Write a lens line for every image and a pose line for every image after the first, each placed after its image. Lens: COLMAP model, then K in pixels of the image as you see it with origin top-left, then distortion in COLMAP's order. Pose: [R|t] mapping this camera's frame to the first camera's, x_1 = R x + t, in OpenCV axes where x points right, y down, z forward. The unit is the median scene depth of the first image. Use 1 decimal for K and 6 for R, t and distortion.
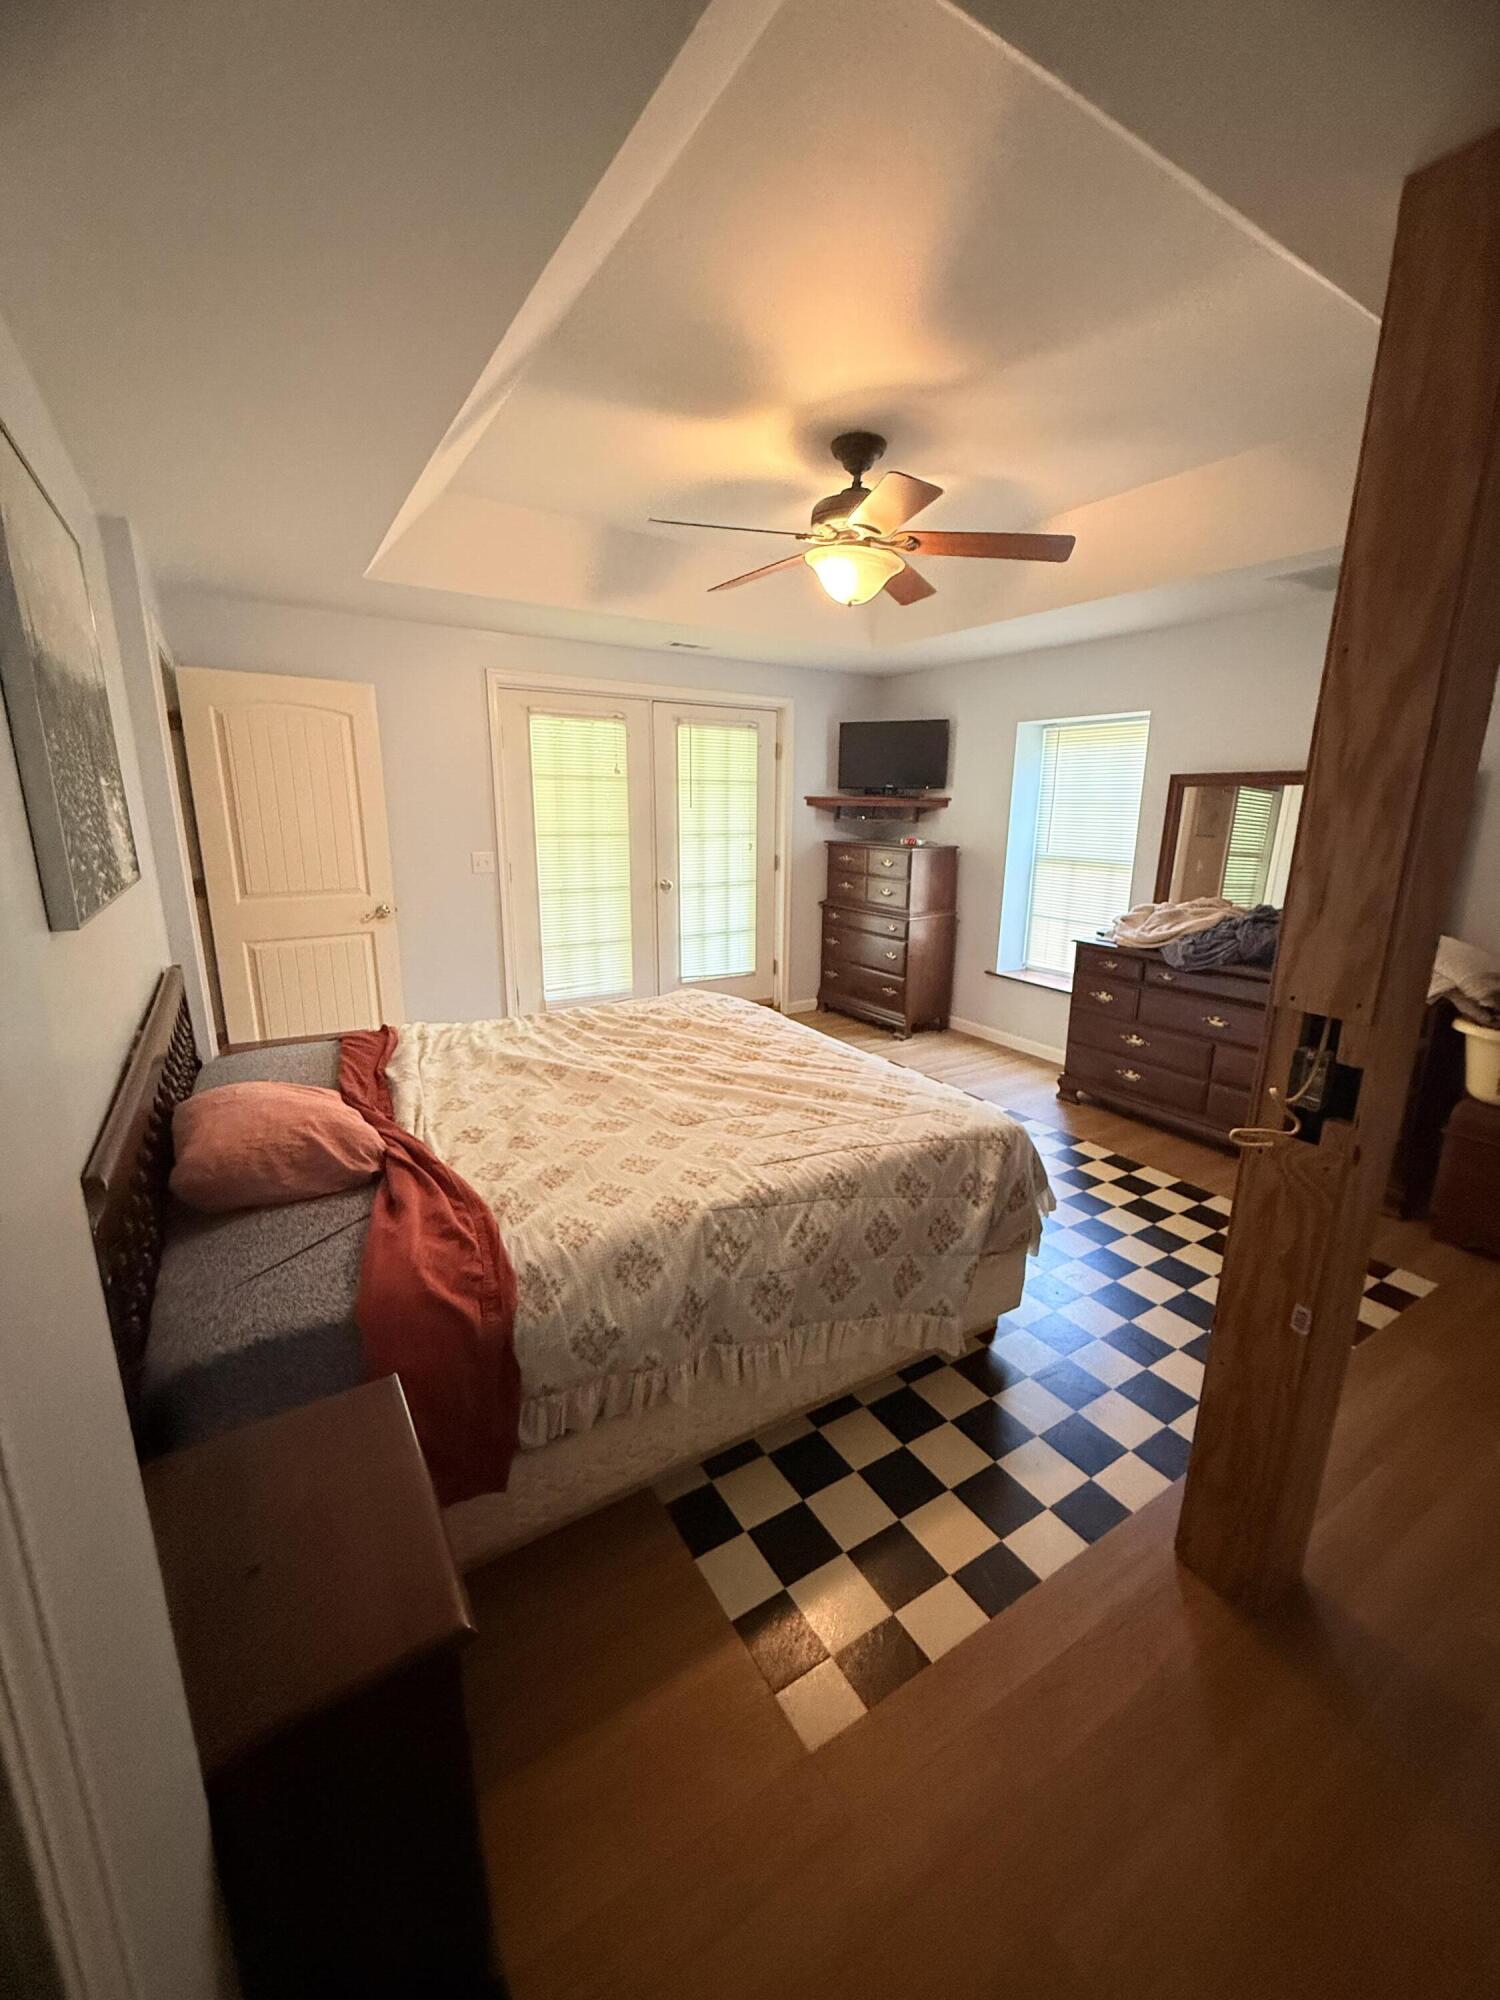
lens RADIAL K [[811.8, 0, 750.0], [0, 811.8, 1000.0], [0, 0, 1]] dist [0.001567, 0.000141]
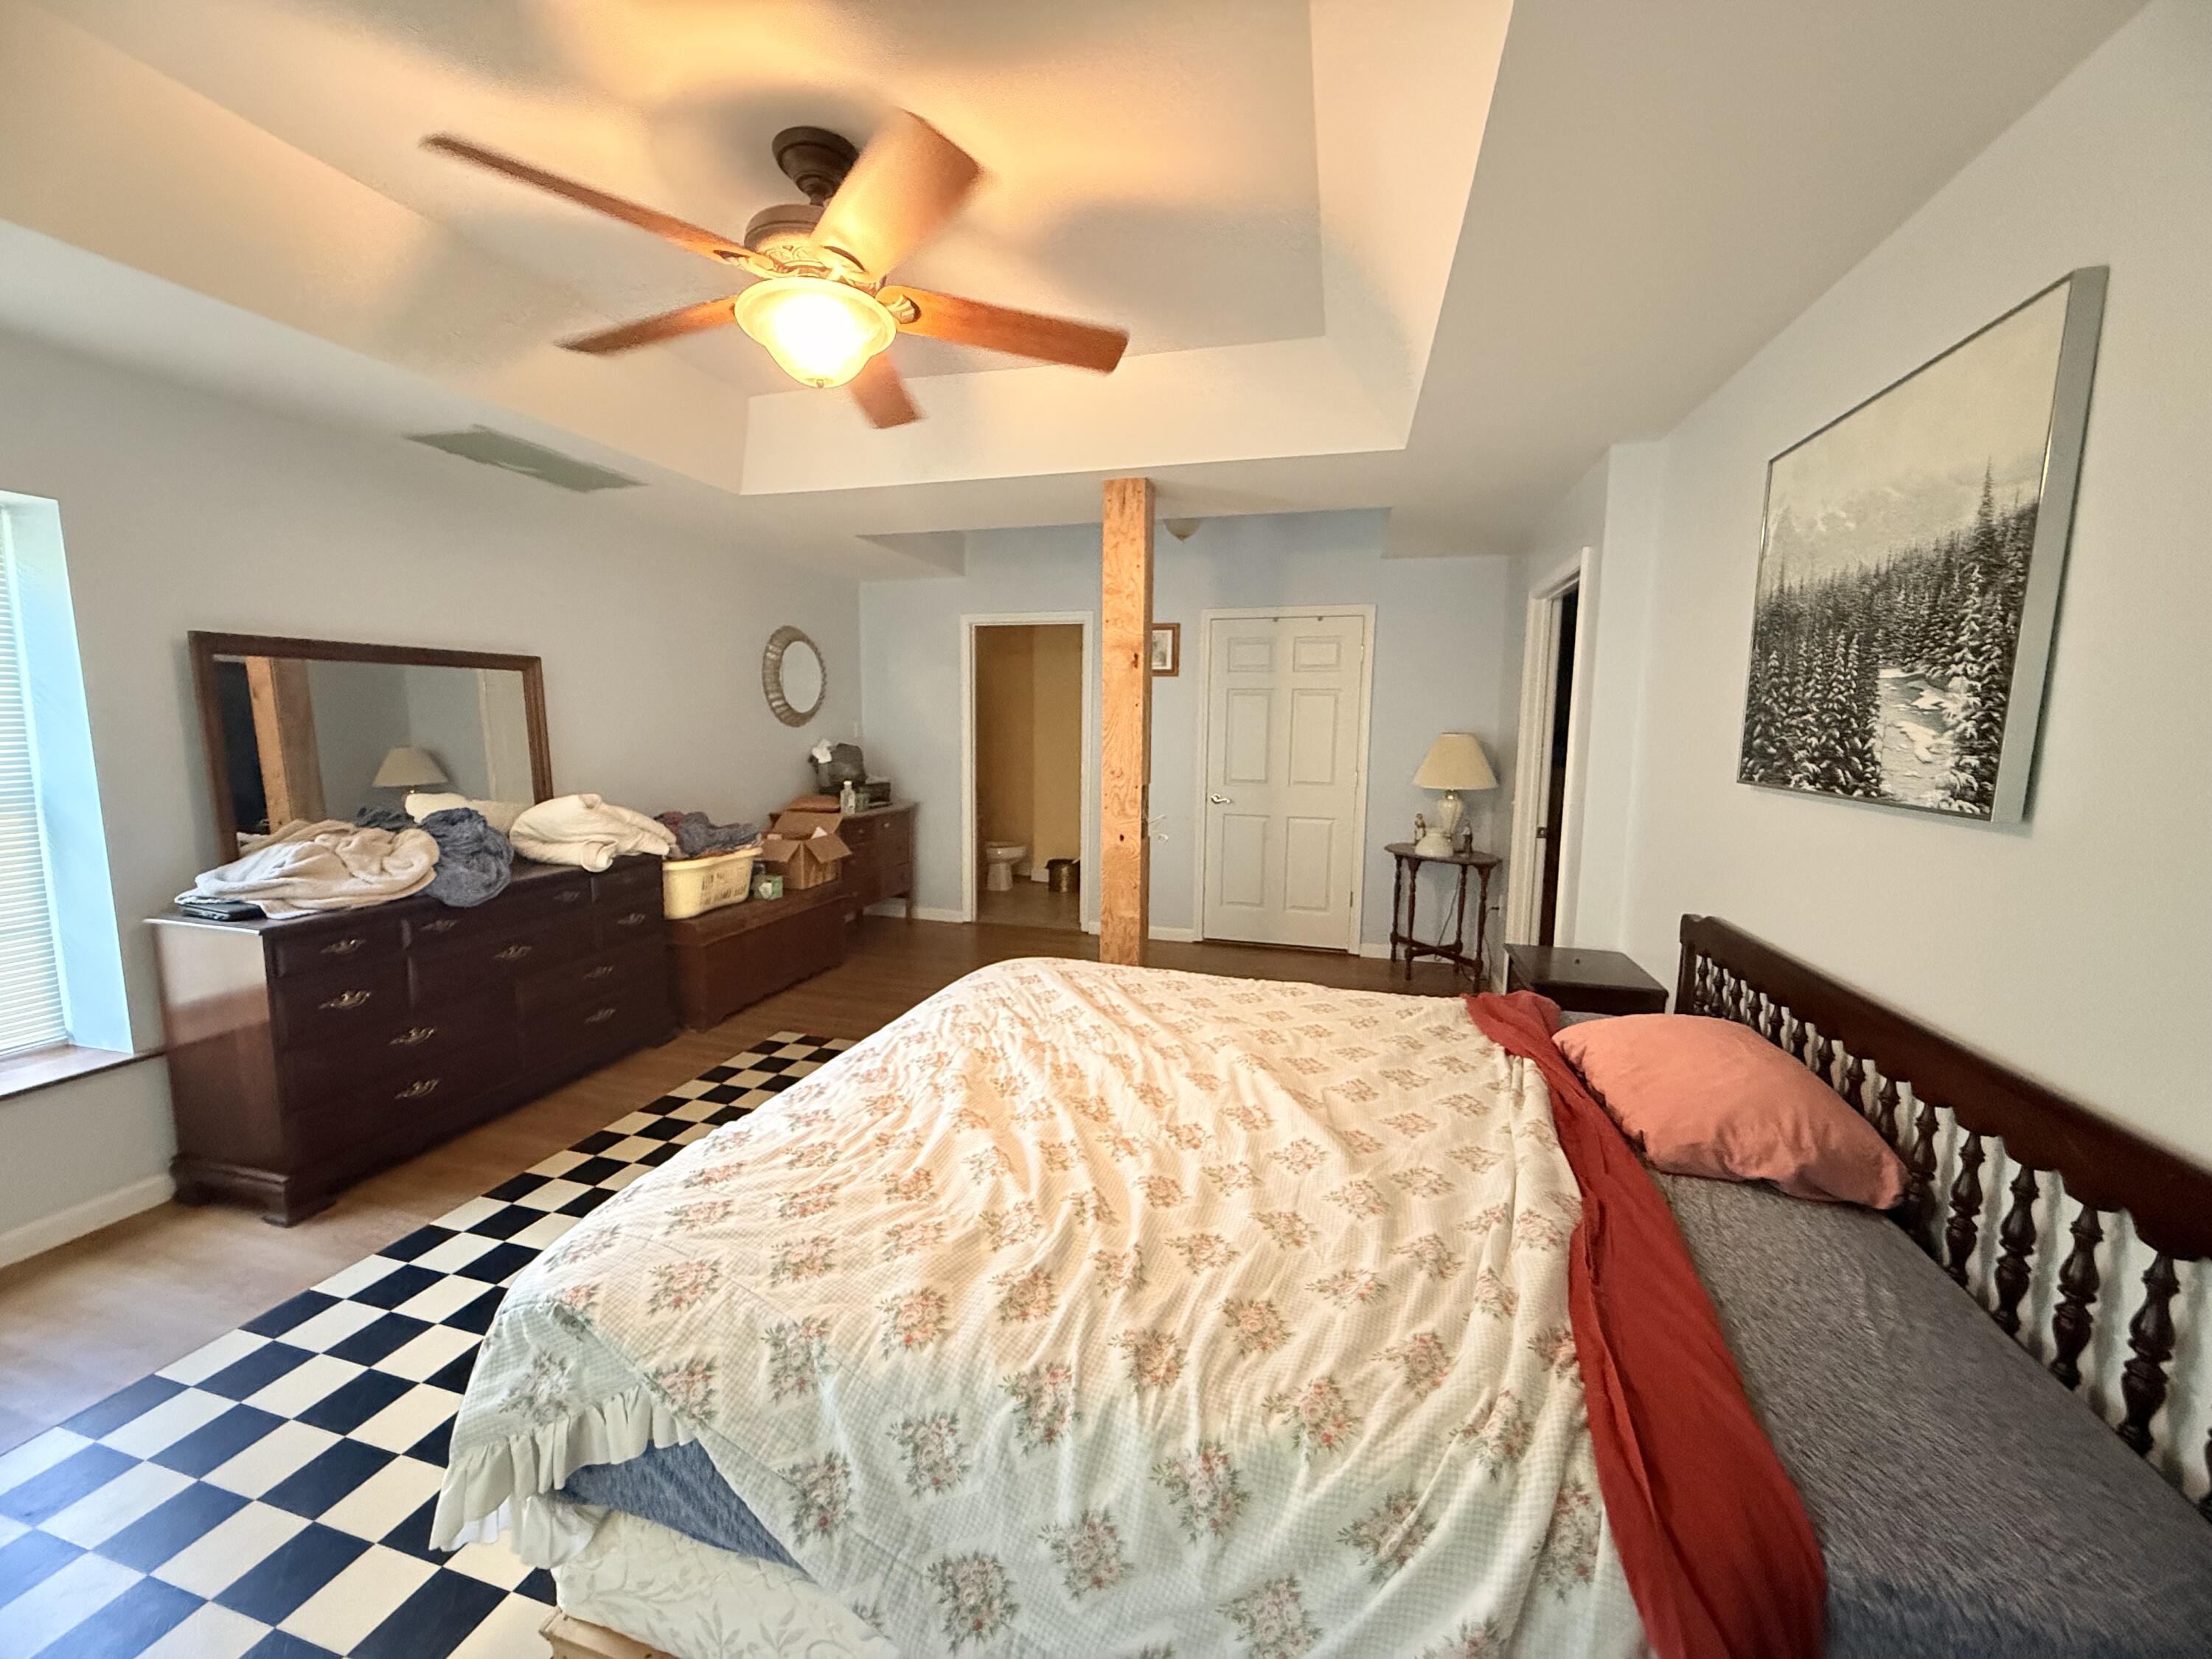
lens RADIAL K [[897.8, 0, 1102.3], [0, 897.8, 822.6], [0, 0, 1]] dist [0.001567, 0.000141]
pose [[-0.686882, -0.101943, 0.719584, -0.584628], [0.156264, 0.946240, 0.283216, -0.325833], [-0.709771, 0.306981, -0.634025, 1.403760]]
